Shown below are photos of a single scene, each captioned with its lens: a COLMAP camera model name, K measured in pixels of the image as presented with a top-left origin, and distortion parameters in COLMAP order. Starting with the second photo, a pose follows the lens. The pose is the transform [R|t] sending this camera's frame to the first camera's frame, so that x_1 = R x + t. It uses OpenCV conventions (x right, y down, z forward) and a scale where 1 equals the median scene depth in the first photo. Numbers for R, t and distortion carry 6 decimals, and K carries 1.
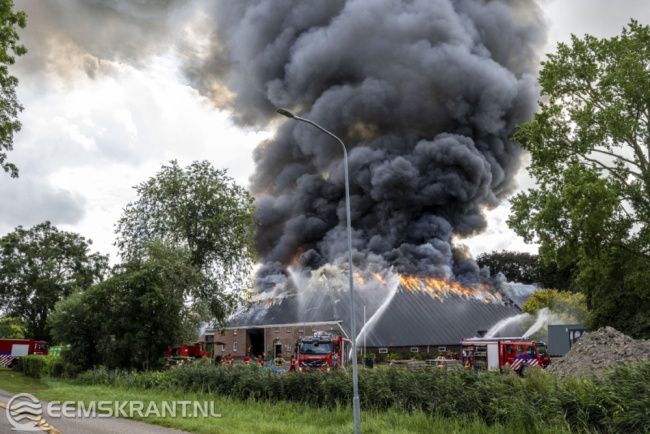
lens RADIAL K [[558.6, 0, 338.4], [0, 558.6, 251.8], [0, 0, 1]] dist [0.023048, 0.009256]
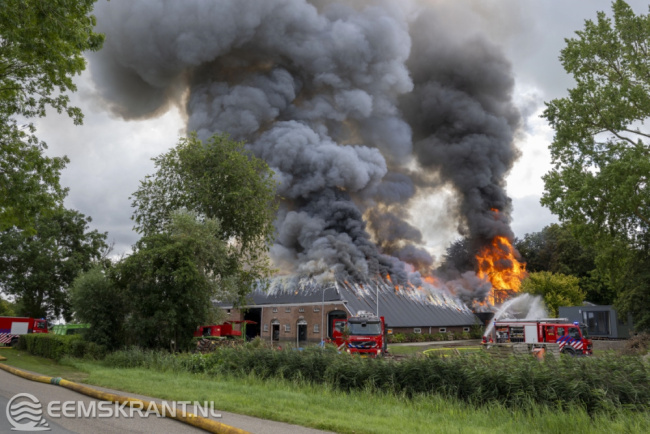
lens RADIAL K [[516.0, 0, 296.6], [0, 516.0, 232.5], [0, 0, 1]] dist [0.000483, 0.007204]
pose [[0.999597, 0.010889, 0.026214, -0.135155], [-0.010503, 0.999835, -0.014821, 0.020234], [-0.026371, 0.014539, 0.999546, 0.109413]]
